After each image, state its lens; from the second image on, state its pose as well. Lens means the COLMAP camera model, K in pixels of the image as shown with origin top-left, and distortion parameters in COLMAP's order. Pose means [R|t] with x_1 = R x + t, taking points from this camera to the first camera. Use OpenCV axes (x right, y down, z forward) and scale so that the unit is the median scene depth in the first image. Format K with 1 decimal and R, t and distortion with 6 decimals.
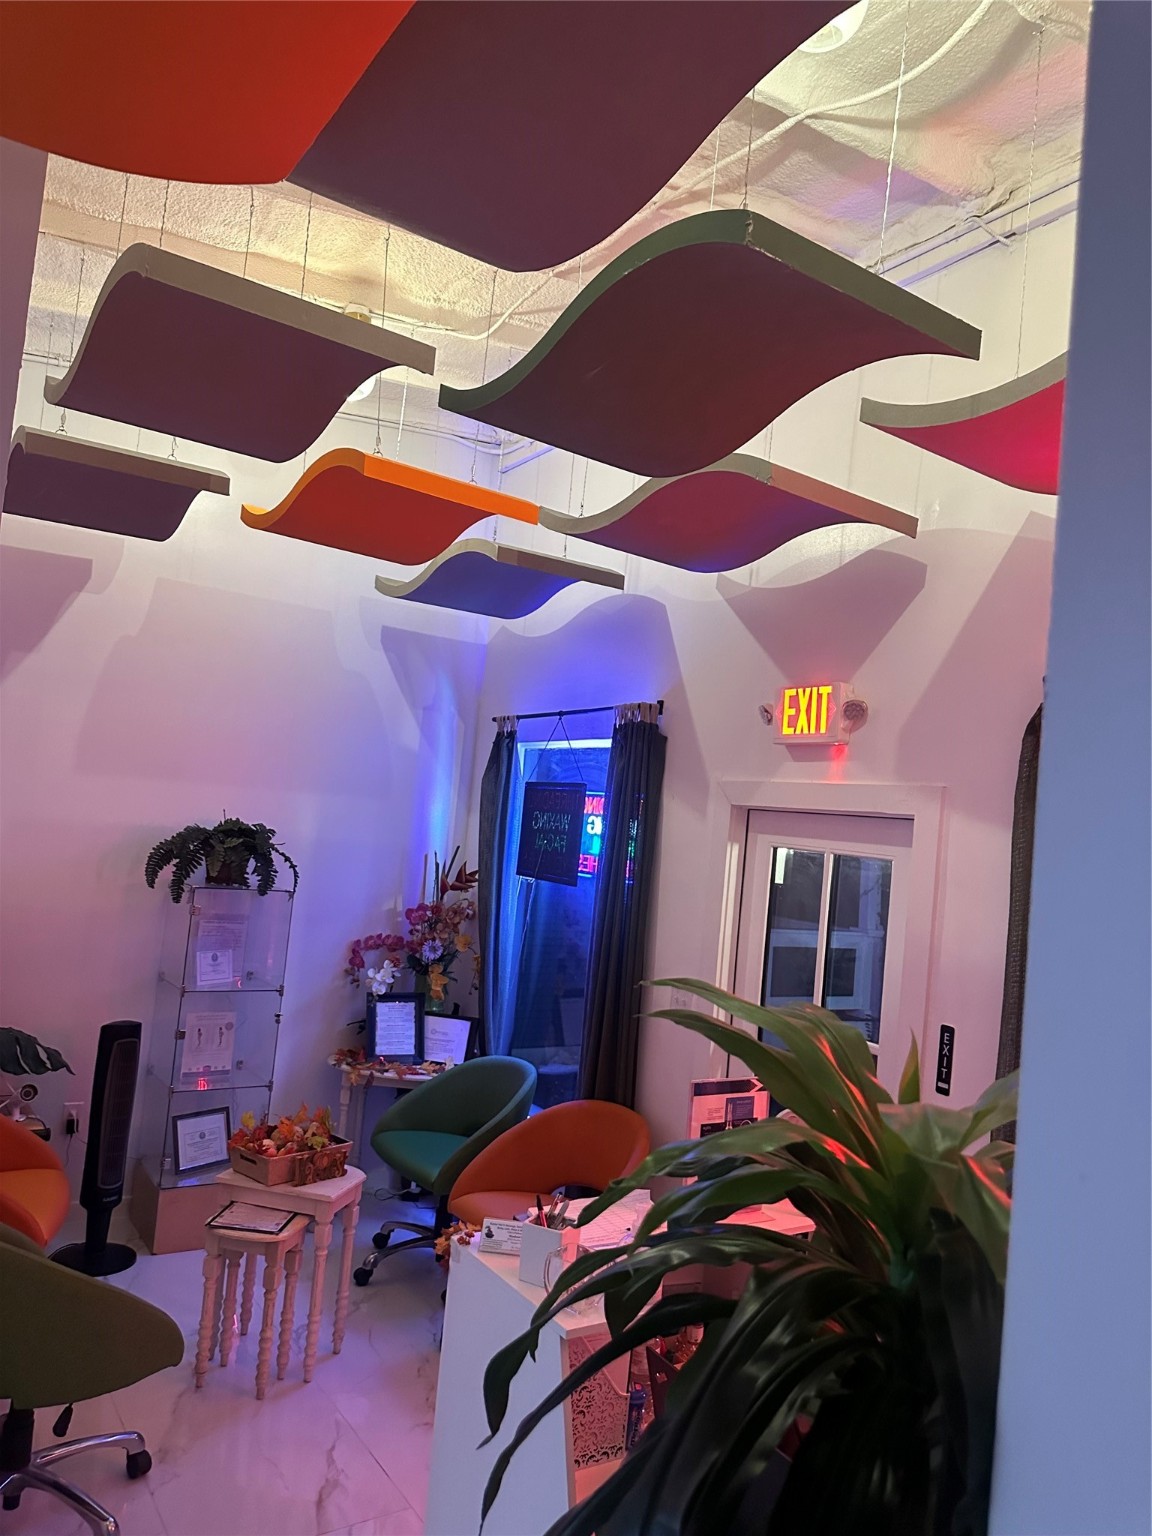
lens RADIAL K [[1084.2, 0, 576.0], [0, 1084.2, 768.0], [0, 0, 1]] dist [0.107397, -0.135082]
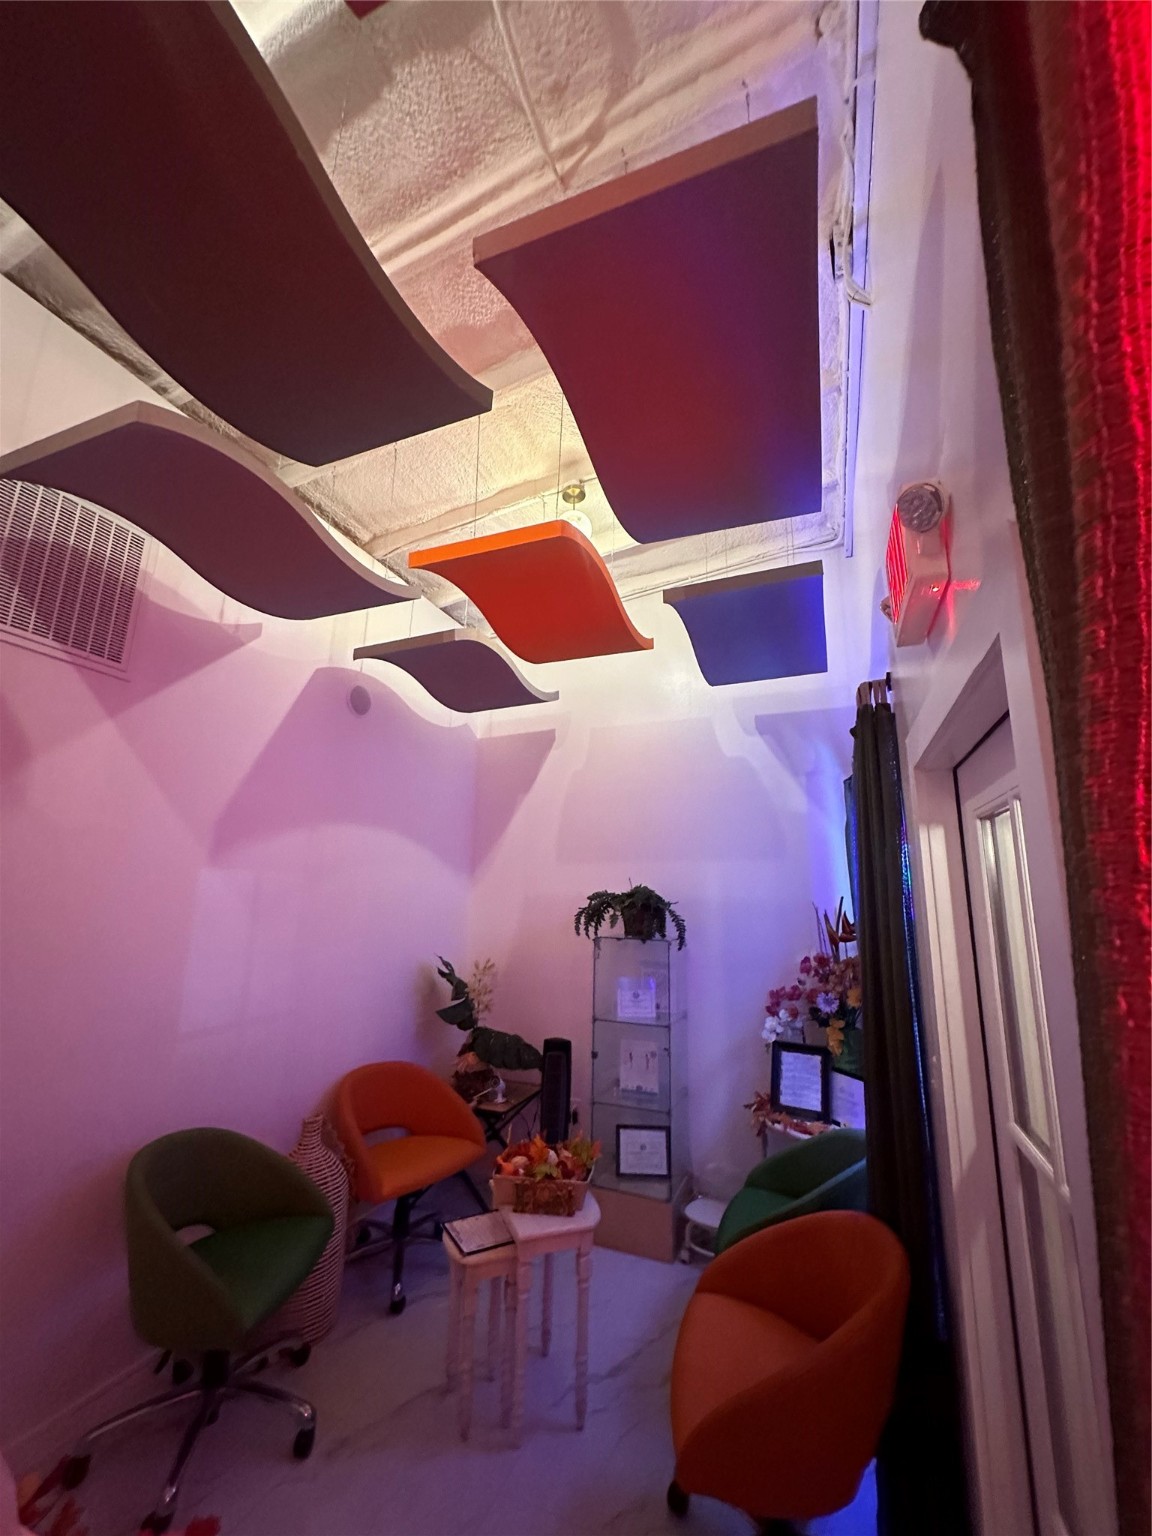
lens RADIAL K [[613.8, 0, 575.4], [0, 613.8, 772.7], [0, 0, 1]] dist [-0.002594, -0.000119]
pose [[0.559542, -0.243153, -0.792332, 0.243744], [0.072918, 0.966732, -0.245179, 0.085720], [0.825588, 0.079413, 0.558657, 0.484366]]
